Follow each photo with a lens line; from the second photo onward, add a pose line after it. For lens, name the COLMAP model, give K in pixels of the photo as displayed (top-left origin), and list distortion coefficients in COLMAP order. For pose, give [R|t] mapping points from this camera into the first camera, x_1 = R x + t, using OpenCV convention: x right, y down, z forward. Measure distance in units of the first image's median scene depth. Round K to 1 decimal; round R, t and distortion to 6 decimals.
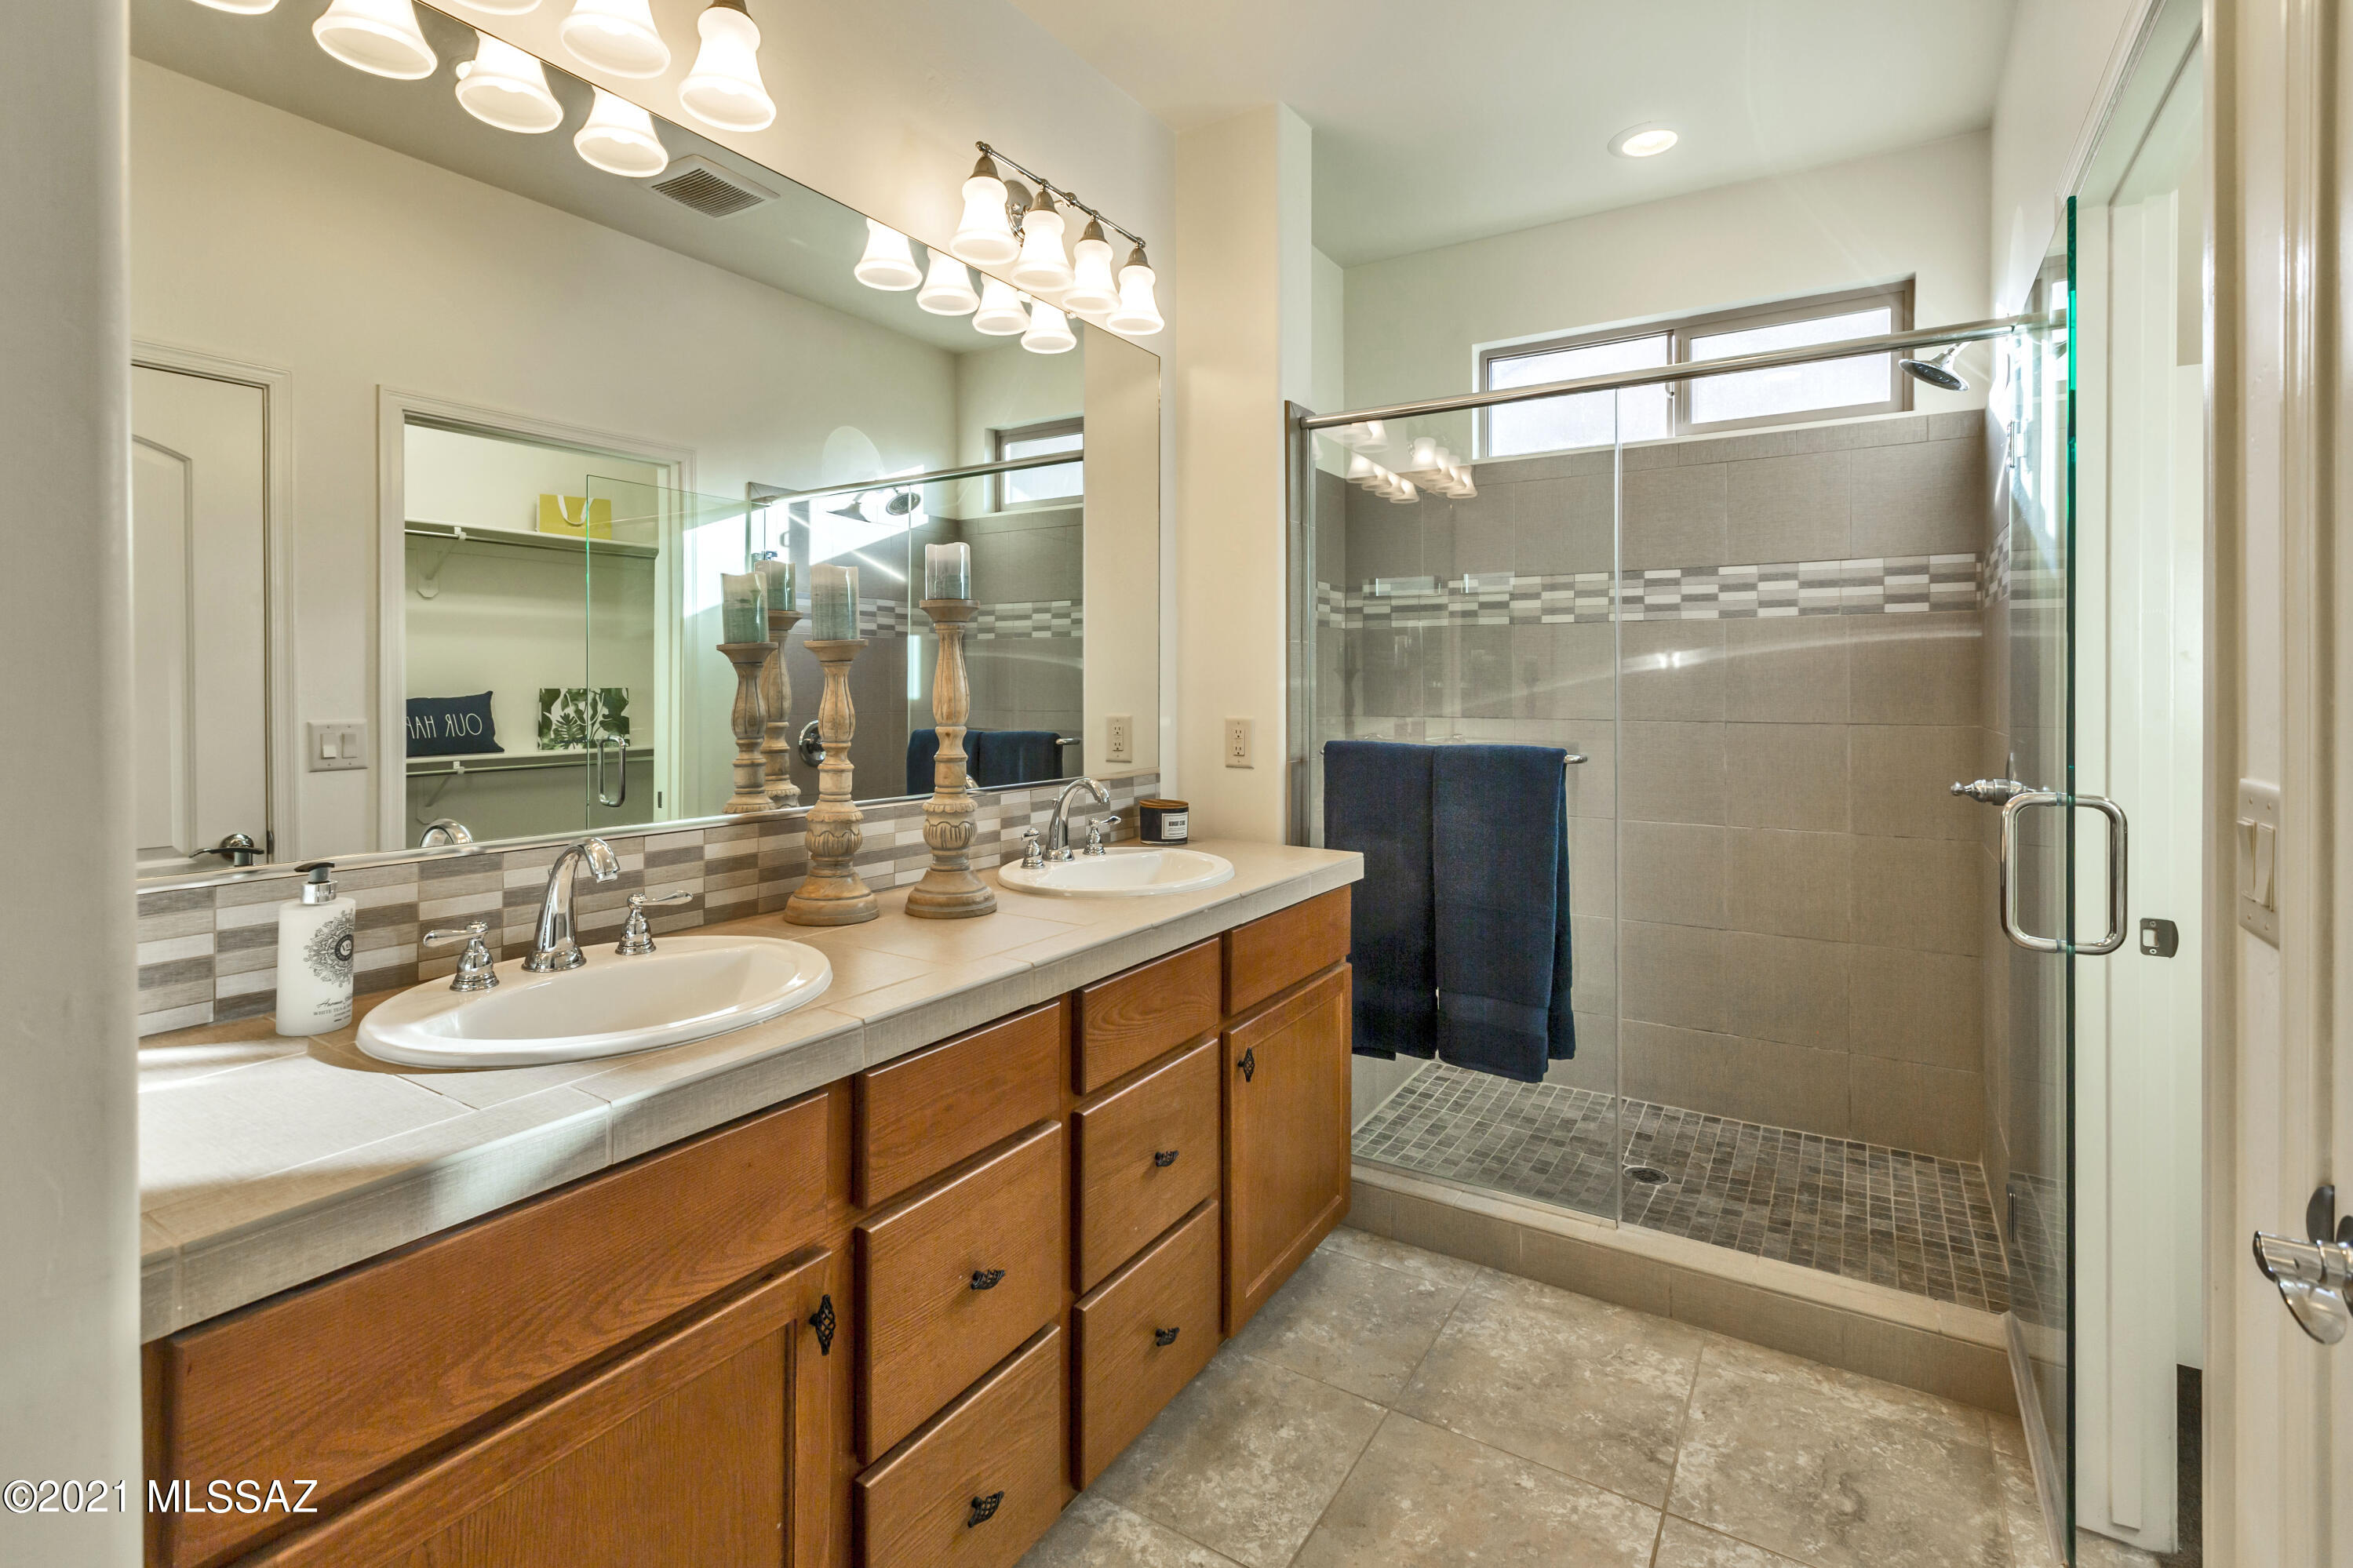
lens RADIAL K [[1108.9, 0, 1167.0], [0, 1108.9, 693.5], [0, 0, 1]] dist [0.002779, 0.000172]
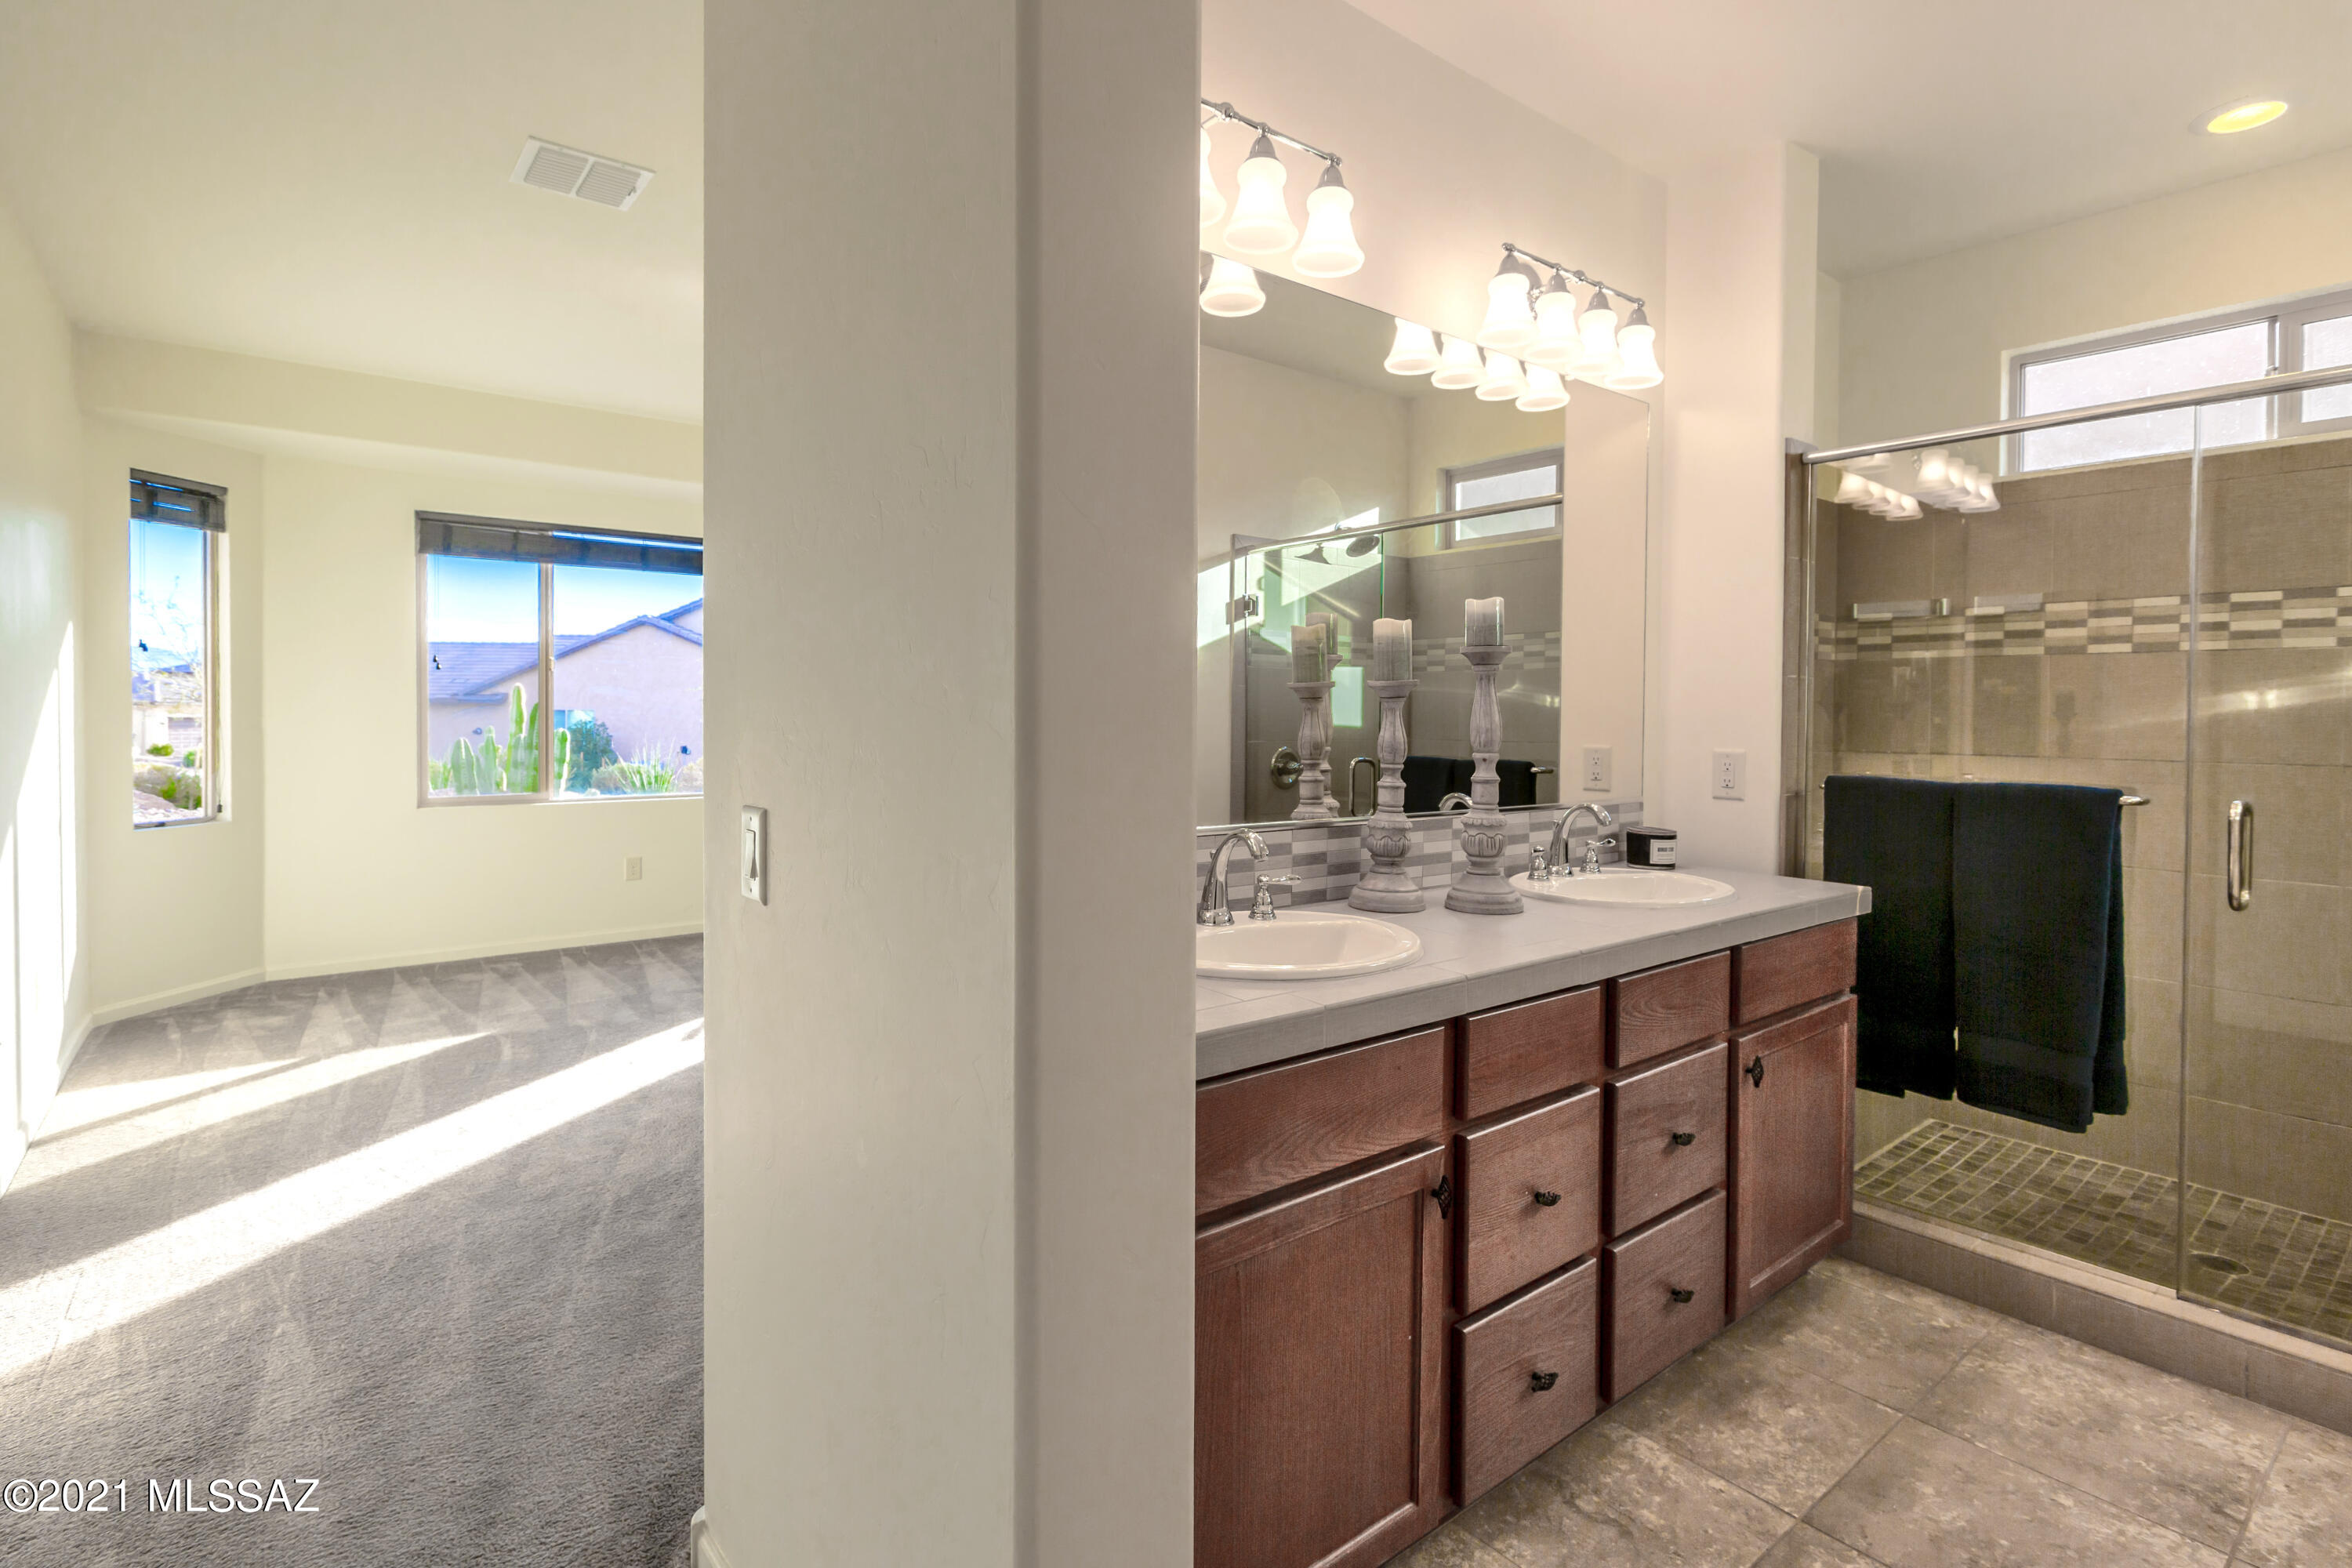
lens RADIAL K [[1120.8, 0, 1178.1], [0, 1120.8, 735.6], [0, 0, 1]] dist [0.006350, -0.003709]
pose [[0.940707, 0.012964, -0.338972, -0.086551], [-0.008987, 0.999871, 0.013299, -0.001589], [0.339100, -0.009464, 0.940703, -0.205605]]
